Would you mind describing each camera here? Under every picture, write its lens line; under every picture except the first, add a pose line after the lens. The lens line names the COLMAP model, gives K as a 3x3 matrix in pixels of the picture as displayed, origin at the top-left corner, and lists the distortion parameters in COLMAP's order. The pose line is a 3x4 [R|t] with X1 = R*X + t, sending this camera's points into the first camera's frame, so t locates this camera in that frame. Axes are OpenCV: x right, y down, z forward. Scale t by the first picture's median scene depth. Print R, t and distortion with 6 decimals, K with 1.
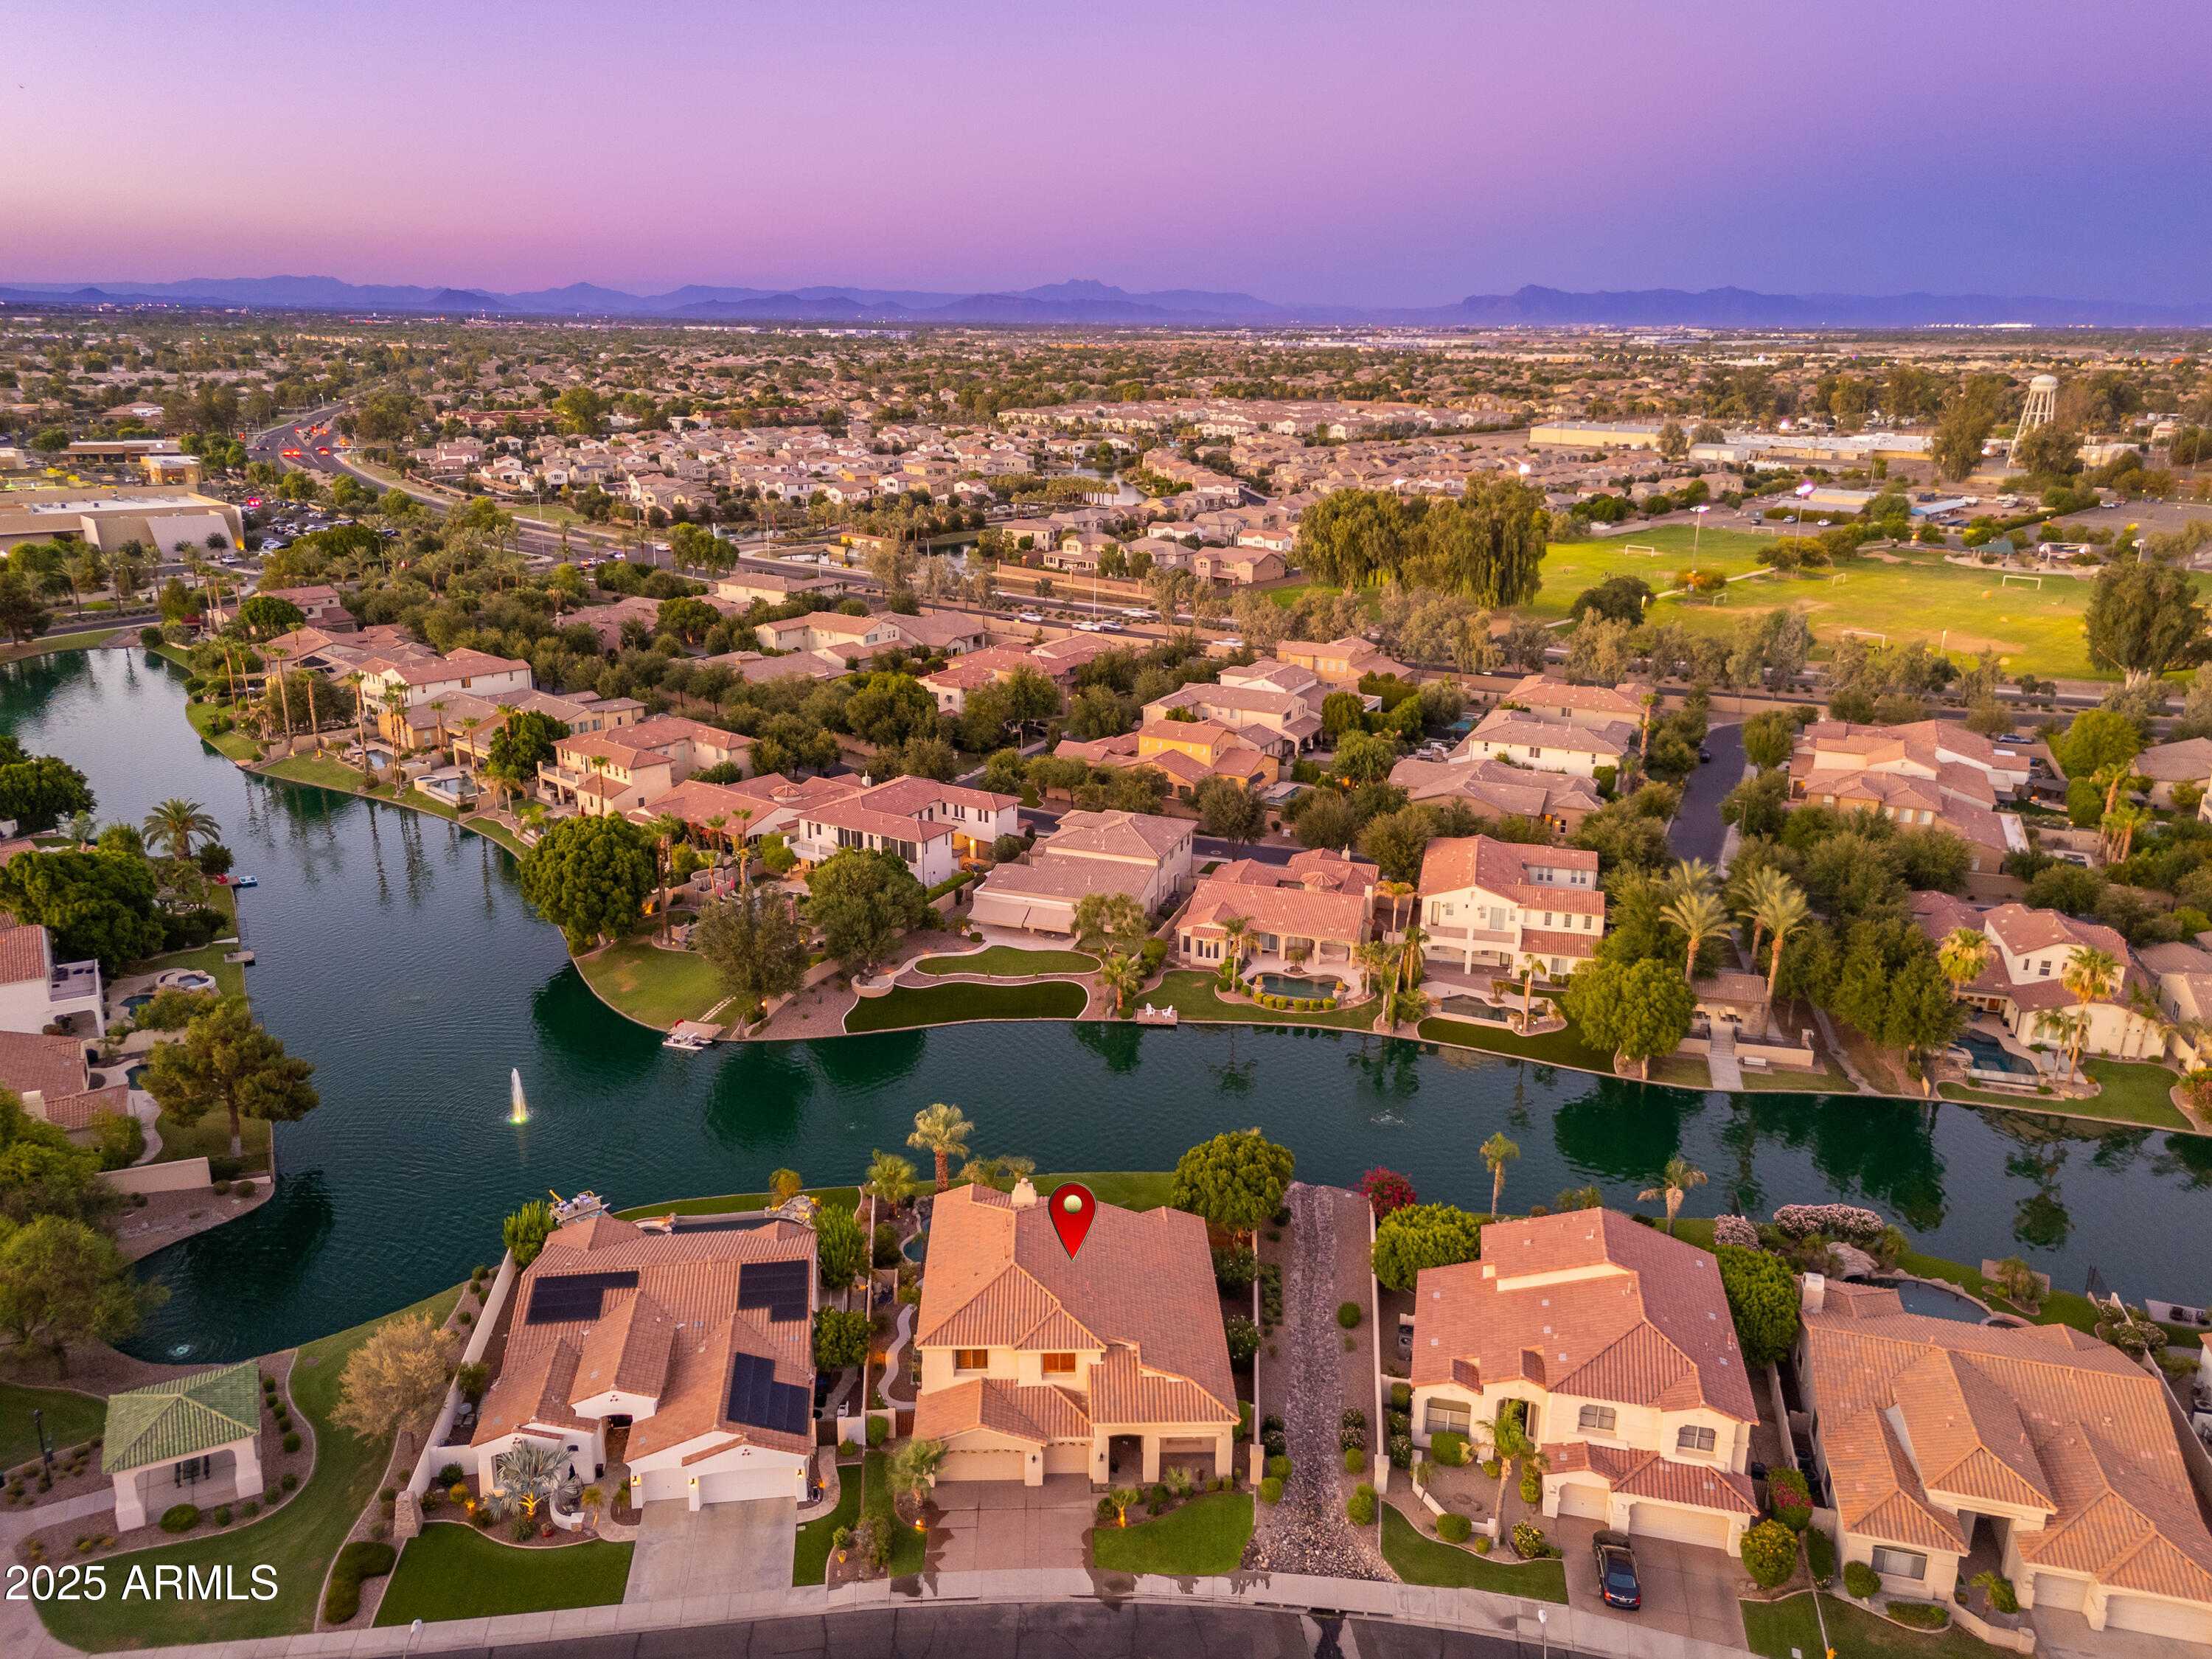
lens RADIAL K [[1585.6, 0, 1153.5], [0, 1585.6, 839.1], [0, 0, 1]] dist [0.126438, -0.244505]
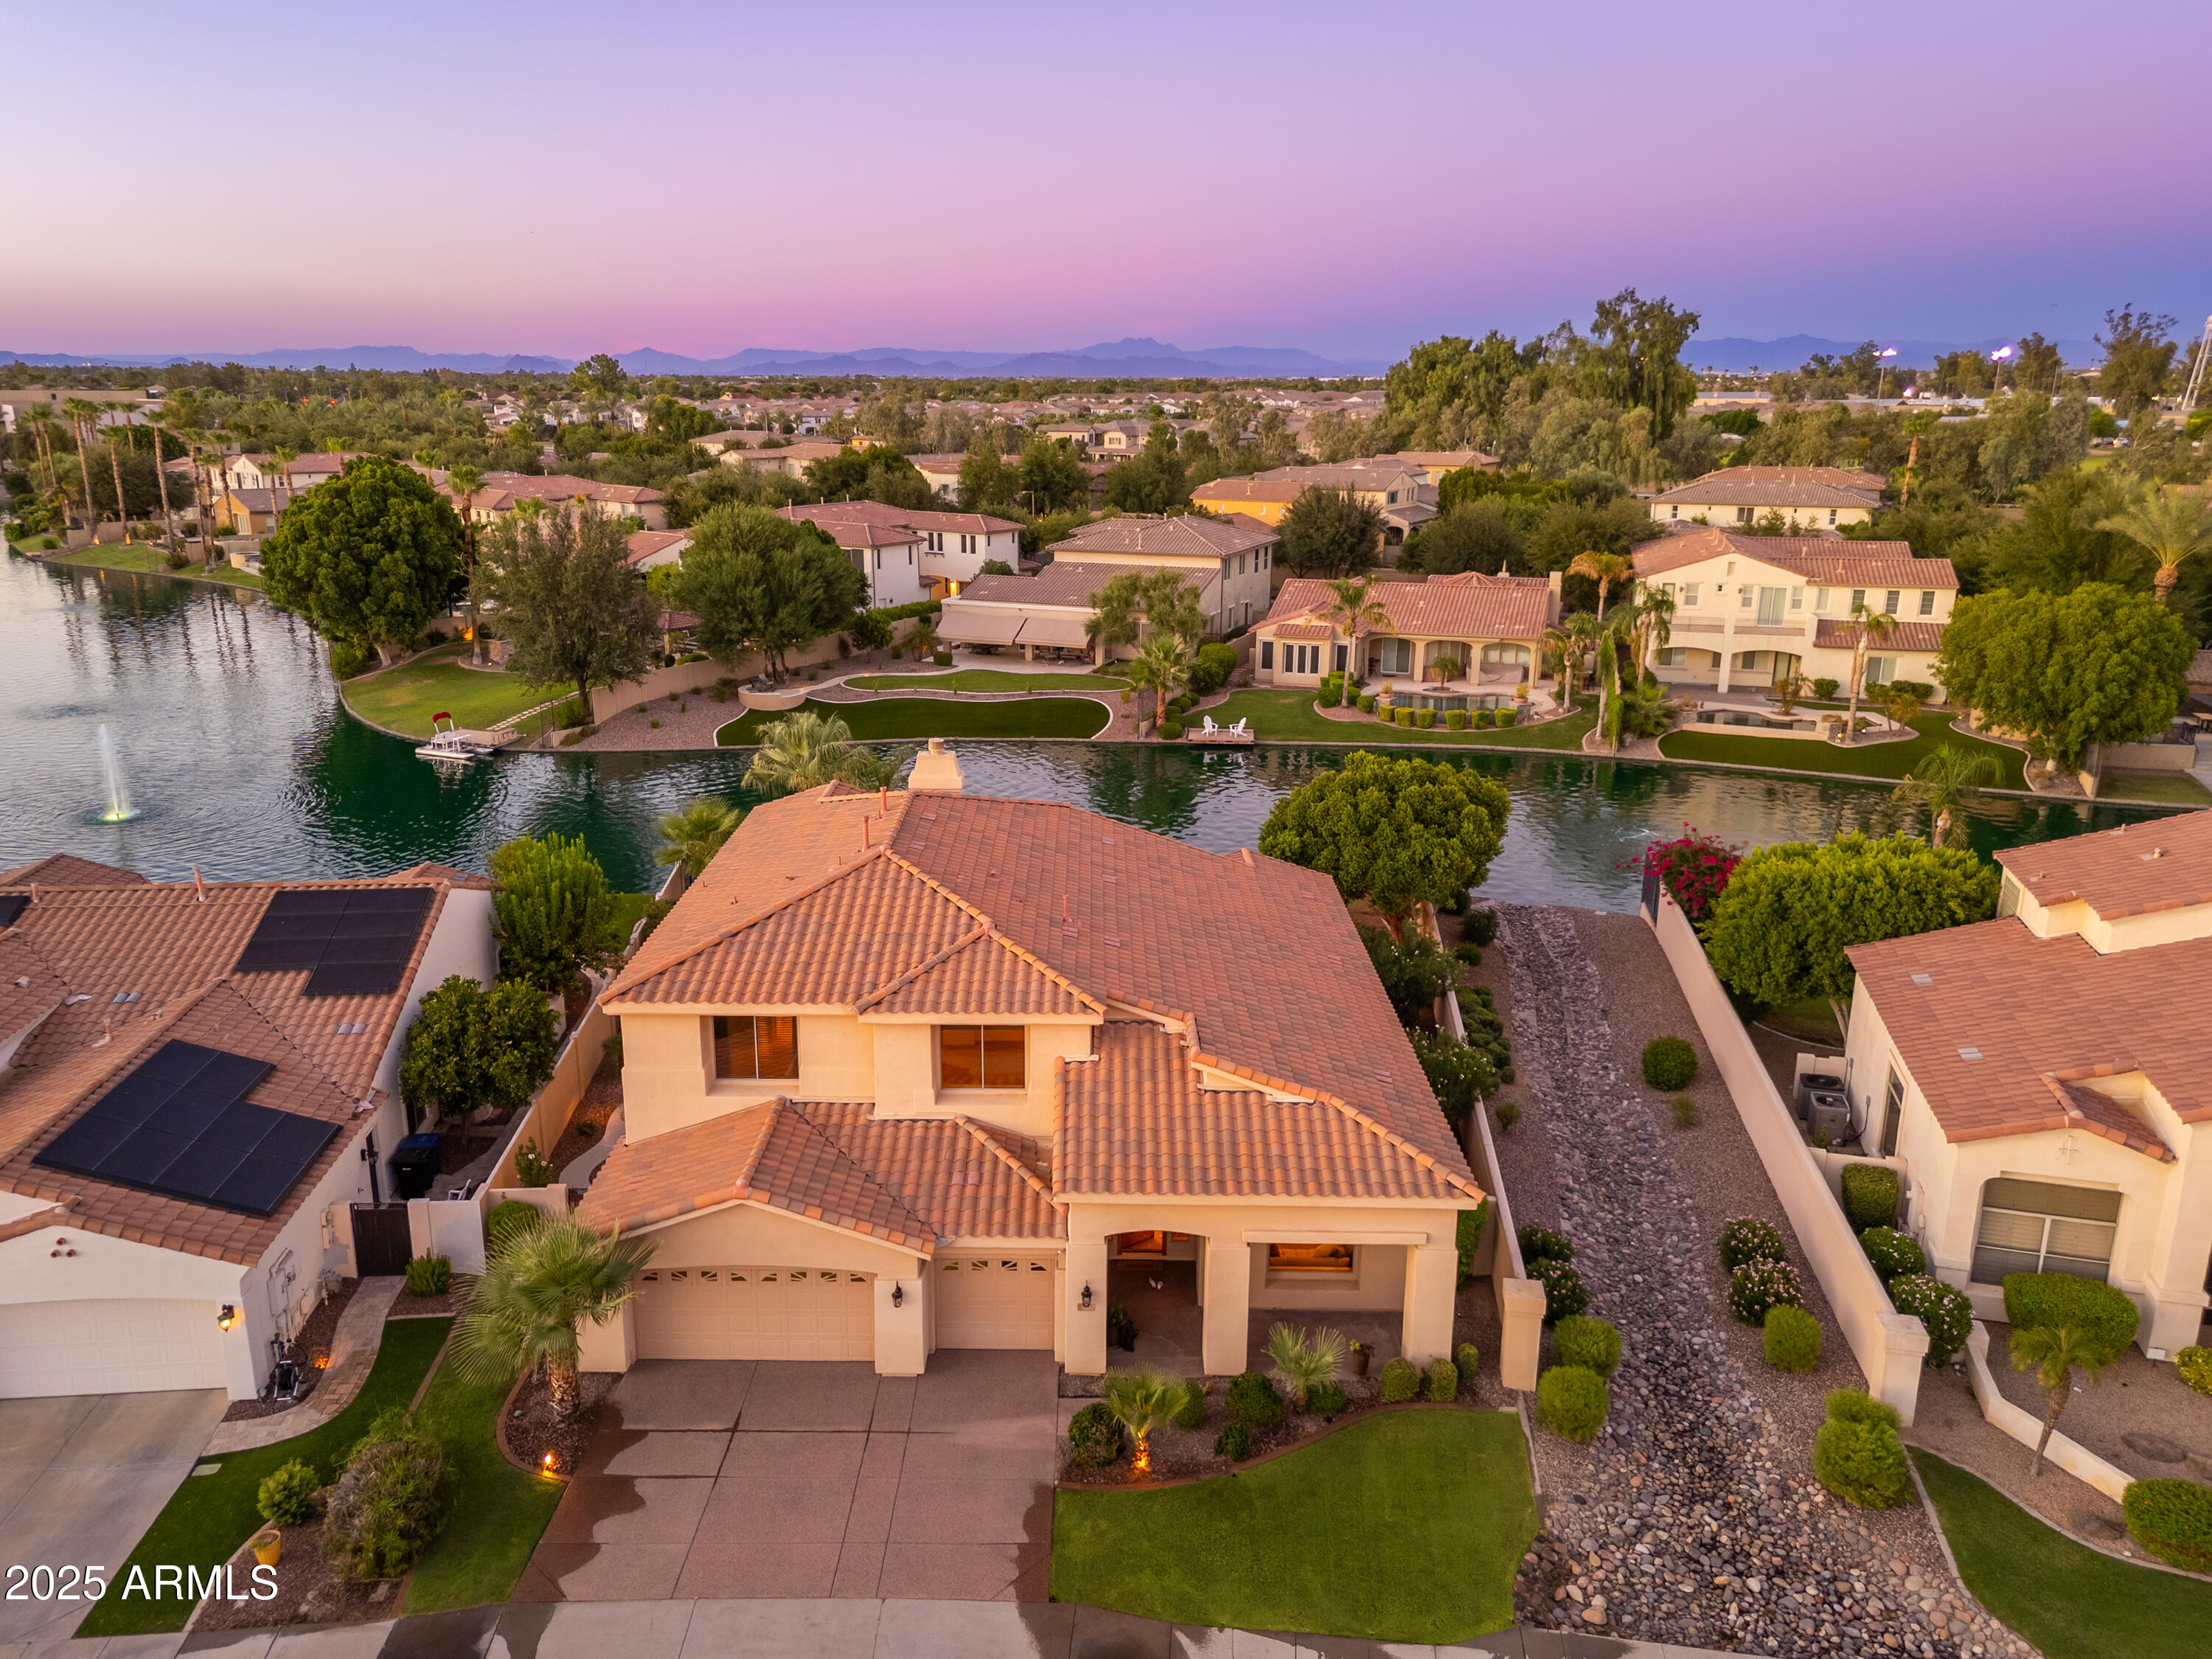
lens RADIAL K [[1640.6, 0, 1115.9], [0, 1640.6, 820.3], [0, 0, 1]] dist [0.076822, -0.052384]
pose [[0.998502, 0.004960, -0.054488, -0.006104], [-0.007137, 0.999180, -0.039842, 0.281069], [0.054246, 0.040171, 0.997719, 0.602805]]
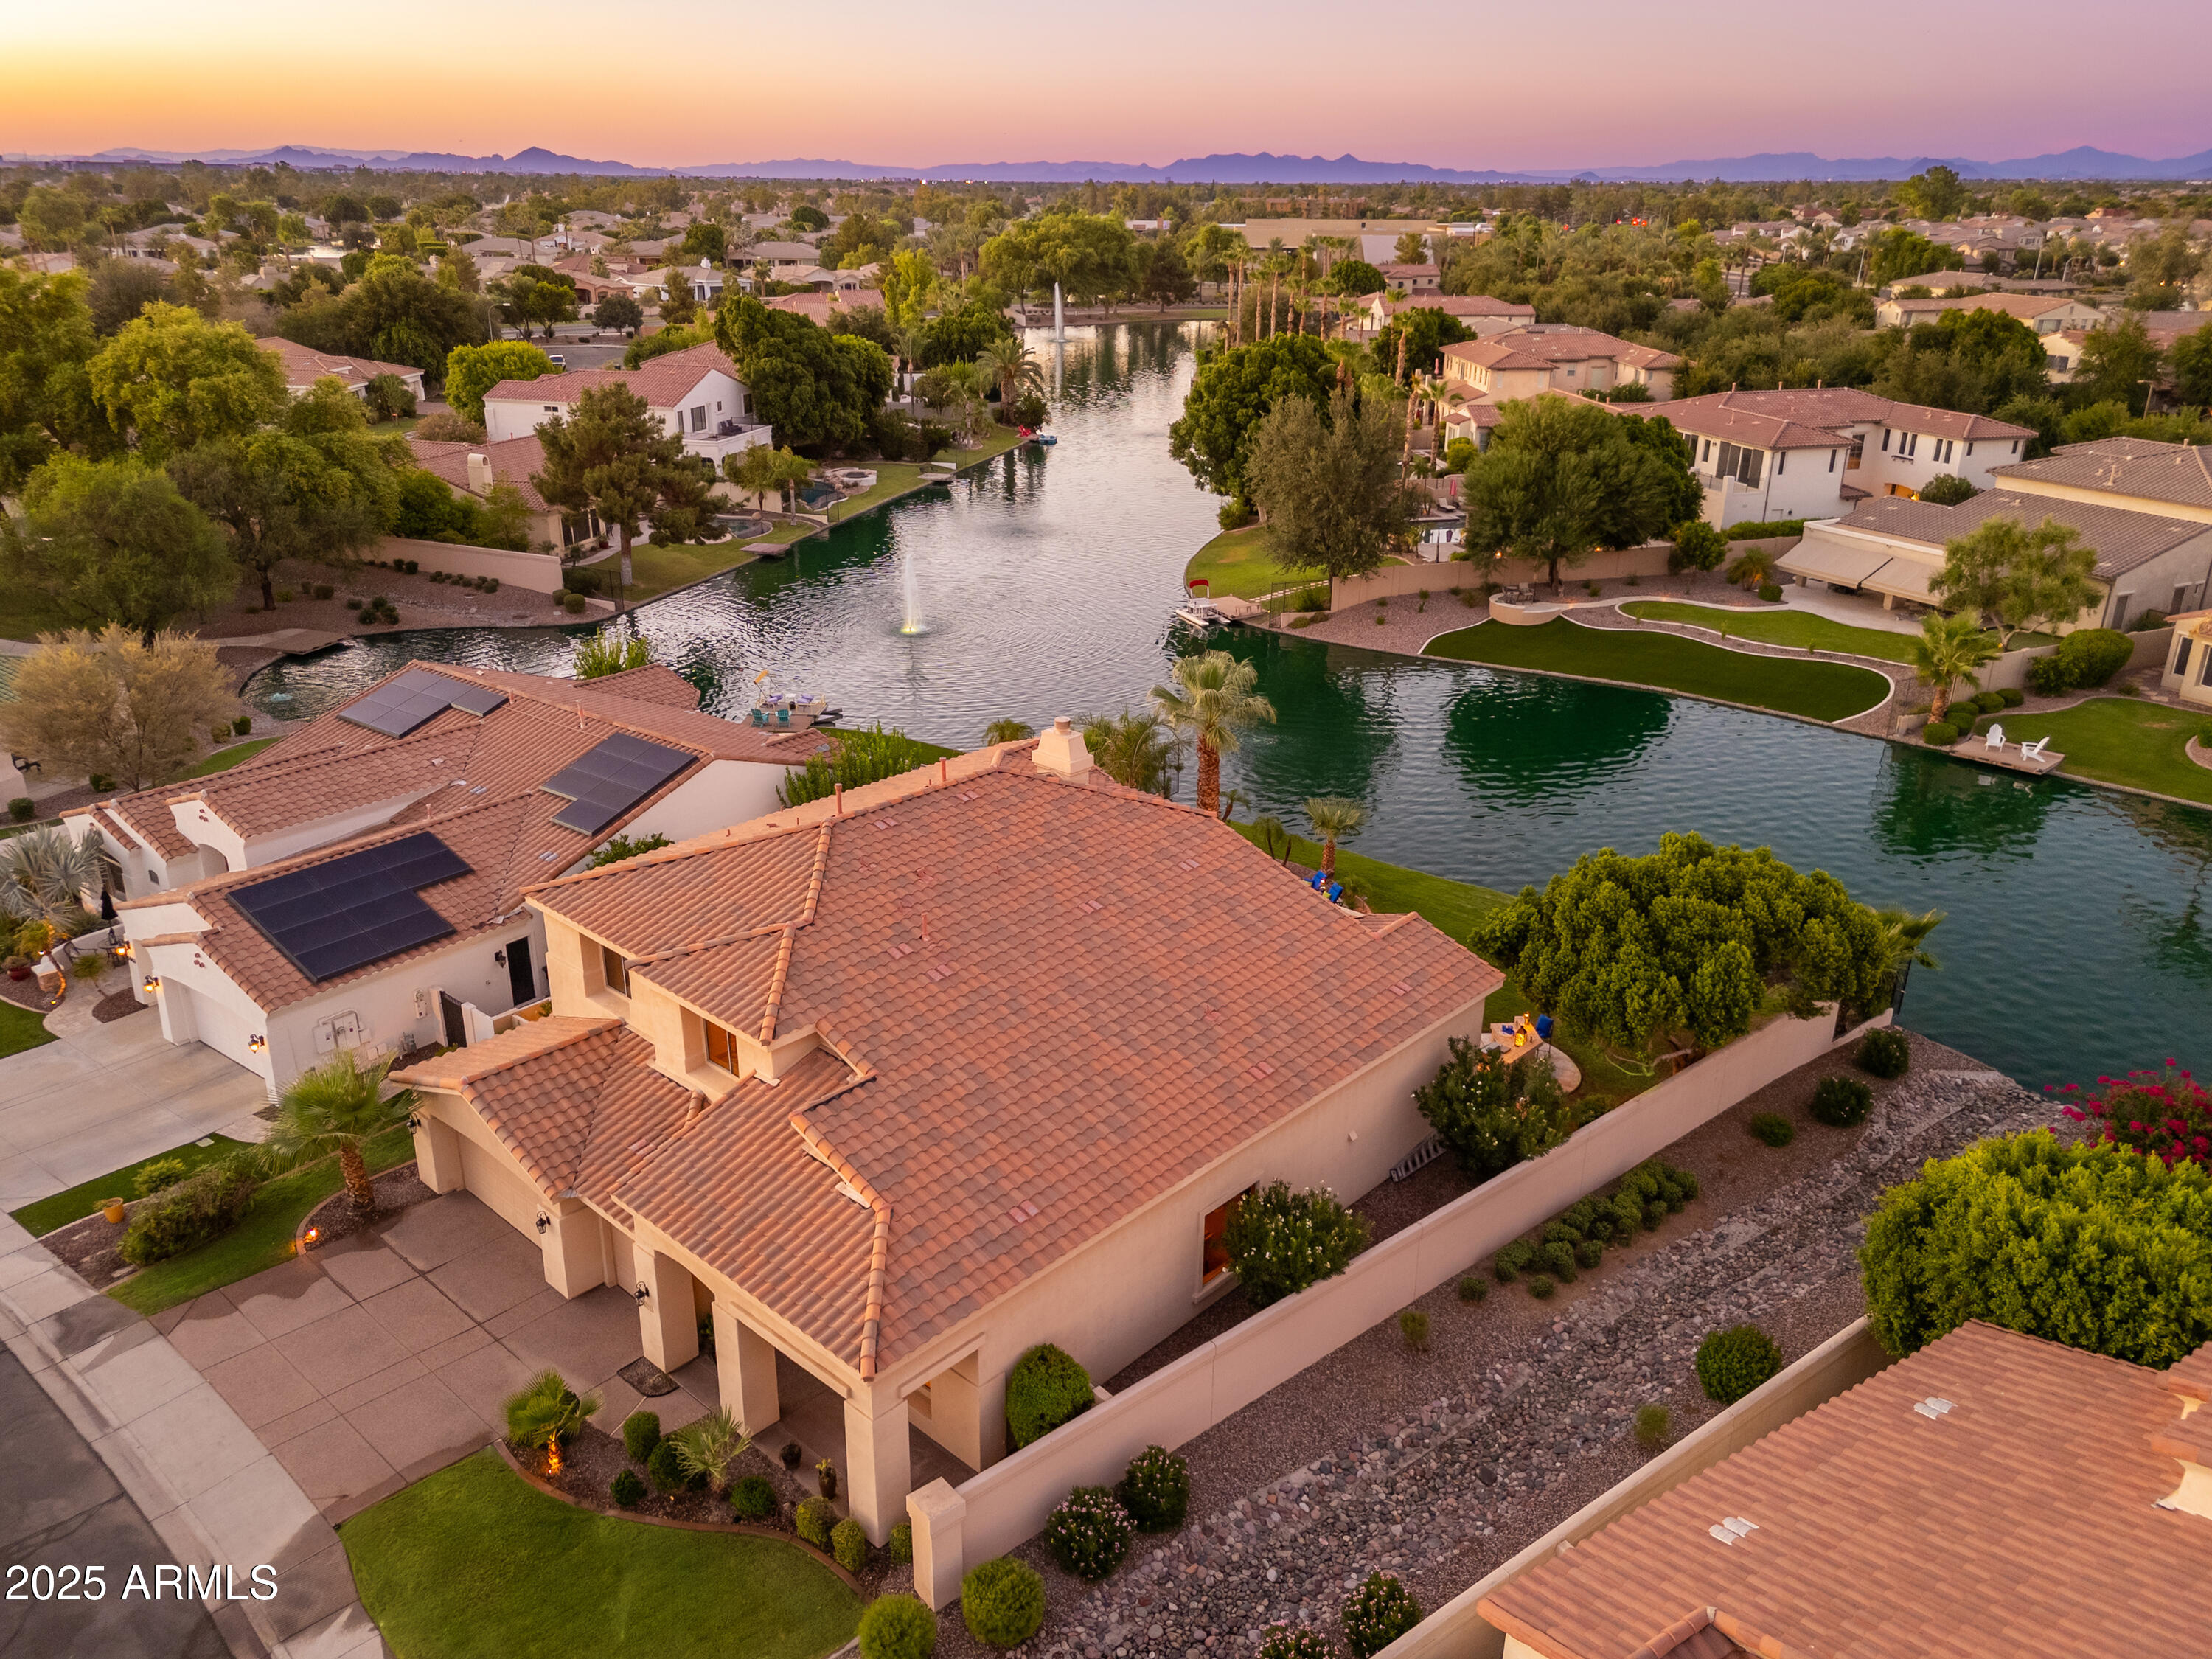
lens RADIAL K [[1676.6, 0, 1110.7], [0, 1676.6, 831.0], [0, 0, 1]] dist [0.053840, -0.002619]
pose [[0.698225, 0.248184, -0.671481, 0.263881], [-0.210209, 0.967711, 0.139092, 0.197166], [0.684320, 0.044034, 0.727851, 0.755161]]
